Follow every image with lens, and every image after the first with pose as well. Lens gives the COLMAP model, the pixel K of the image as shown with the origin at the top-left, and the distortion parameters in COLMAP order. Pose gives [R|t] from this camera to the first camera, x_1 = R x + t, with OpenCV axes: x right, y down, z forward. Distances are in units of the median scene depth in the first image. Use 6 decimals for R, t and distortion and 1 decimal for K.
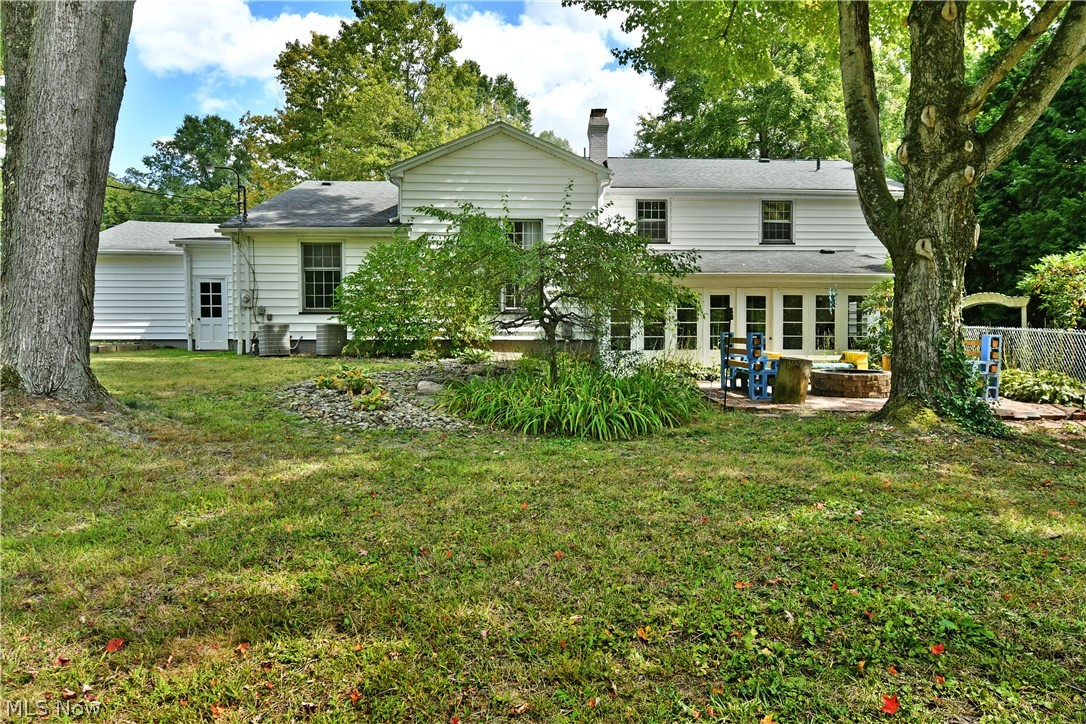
lens RADIAL K [[659.8, 0, 544.1], [0, 659.8, 361.6], [0, 0, 1]] dist [-0.012760, -0.002315]
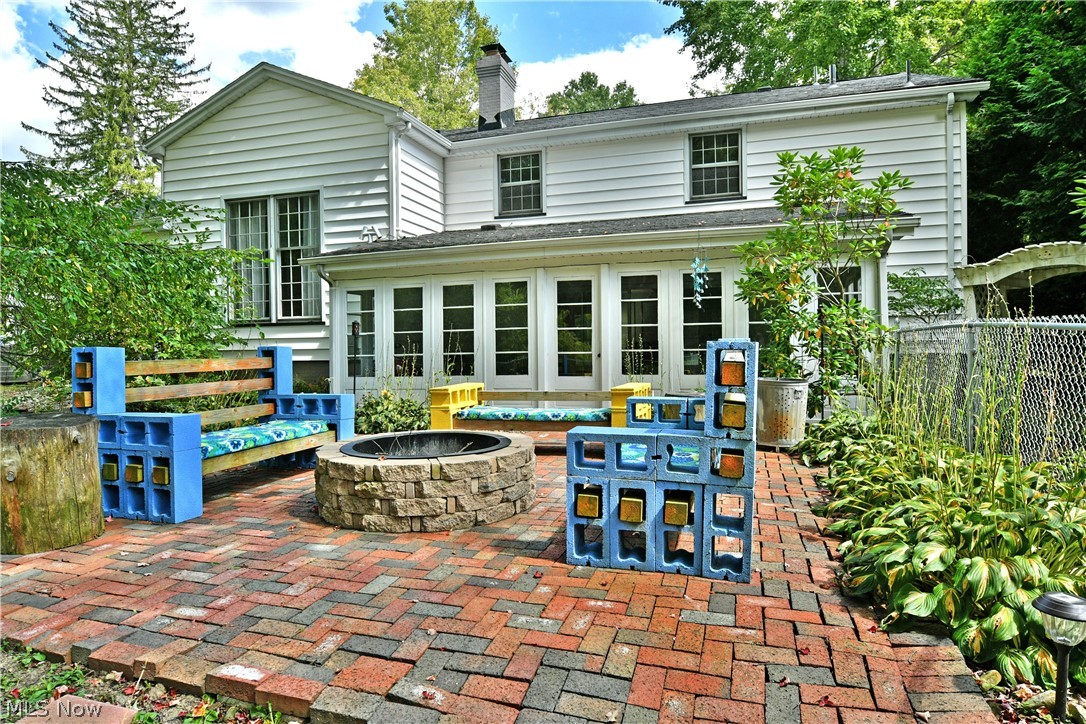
lens RADIAL K [[614.8, 0, 541.8], [0, 614.8, 359.4], [0, 0, 1]] dist [-0.016865, -0.000599]
pose [[0.943490, -0.009188, -0.331273, 0.446534], [-0.000065, 0.999610, -0.027911, -0.016292], [0.331400, 0.026355, 0.943122, 0.469627]]
